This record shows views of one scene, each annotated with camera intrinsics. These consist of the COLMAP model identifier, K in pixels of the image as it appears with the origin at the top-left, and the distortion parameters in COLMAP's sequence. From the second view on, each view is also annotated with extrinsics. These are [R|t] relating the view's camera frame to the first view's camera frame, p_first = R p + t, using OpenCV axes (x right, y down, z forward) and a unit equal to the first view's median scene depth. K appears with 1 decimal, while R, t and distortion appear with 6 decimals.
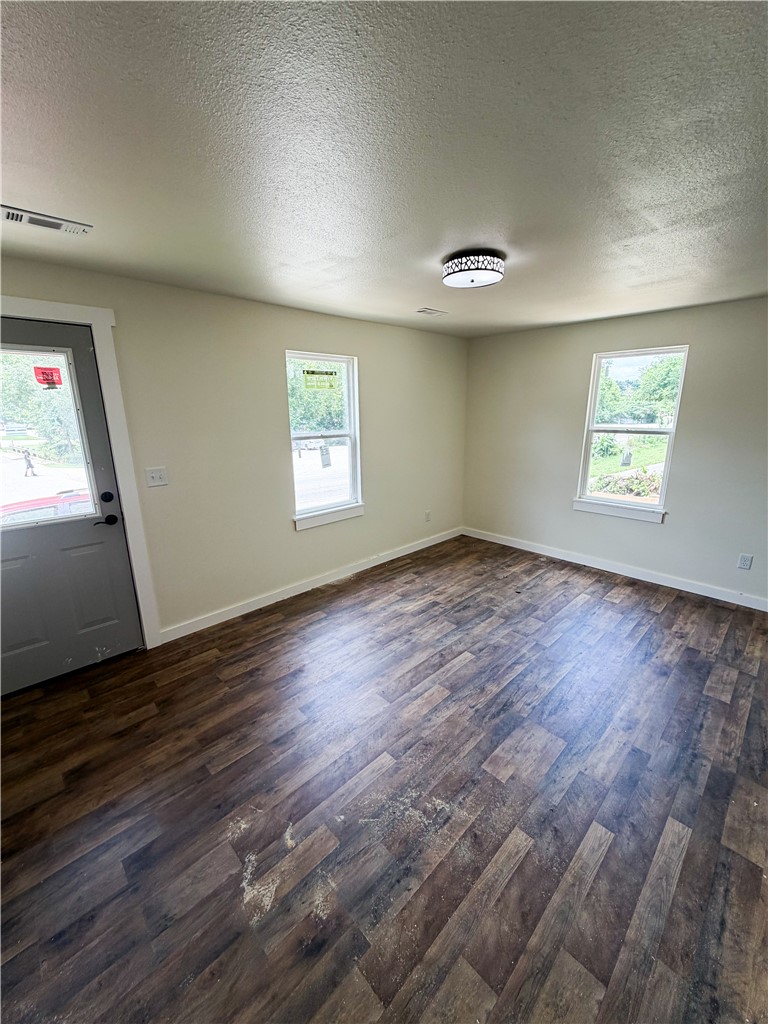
lens RADIAL K [[405.5, 0, 383.1], [0, 405.5, 511.1], [0, 0, 1]] dist [-0.001428, 0.000548]
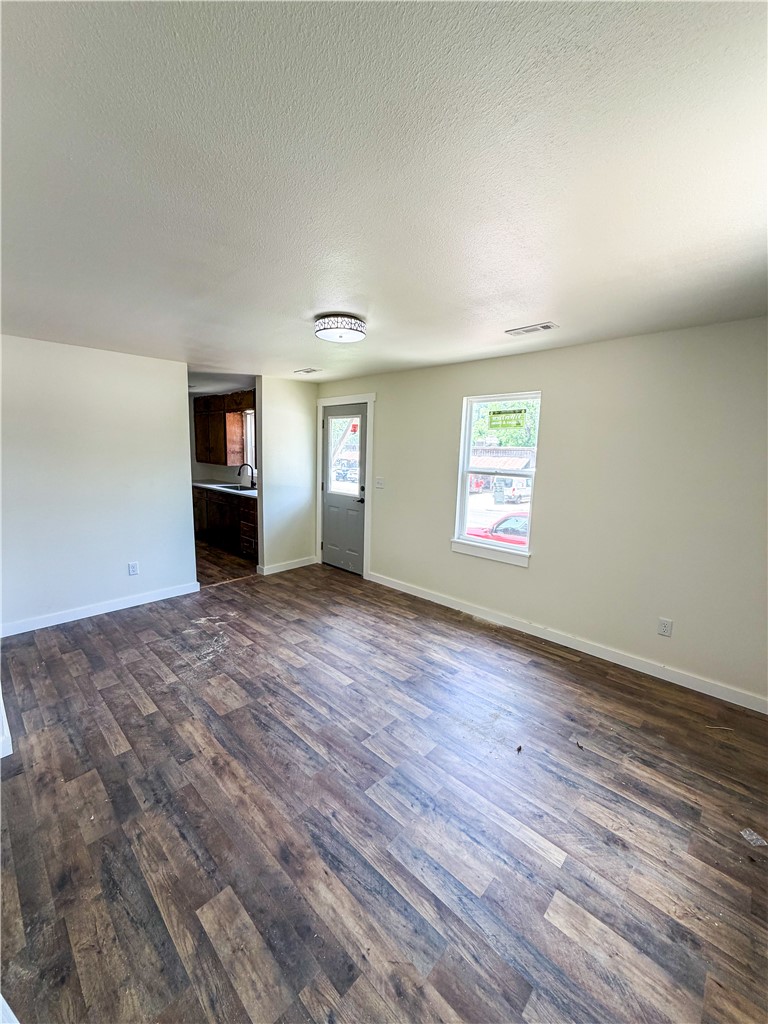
lens RADIAL K [[405.5, 0, 382.7], [0, 405.5, 509.3], [0, 0, 1]] dist [-0.001428, 0.000548]
pose [[0.043343, 0.161065, -0.985992, 1.030145], [-0.267628, 0.952721, 0.143865, -0.202755], [0.962547, 0.257644, 0.084399, 0.798065]]
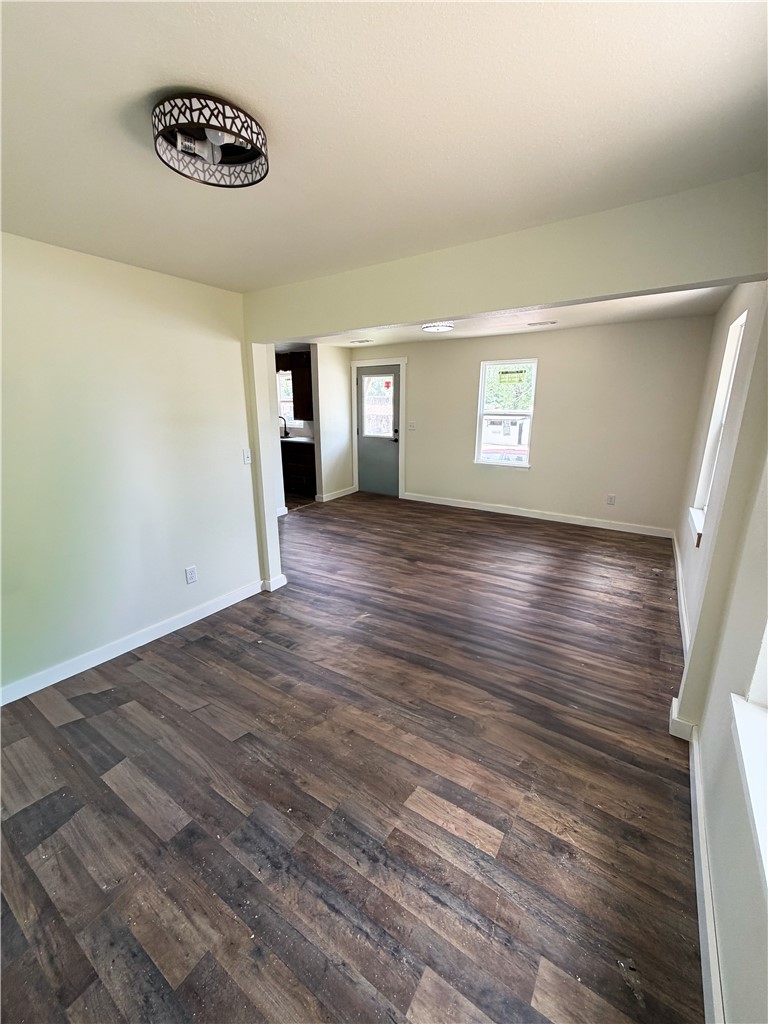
lens RADIAL K [[405.5, 0, 379.7], [0, 405.5, 508.8], [0, 0, 1]] dist [-0.001428, 0.000548]
pose [[0.213914, 0.265802, -0.939995, 1.532137], [-0.234838, 0.948042, 0.214636, -0.078192], [0.948205, 0.174833, 0.265219, 0.257402]]
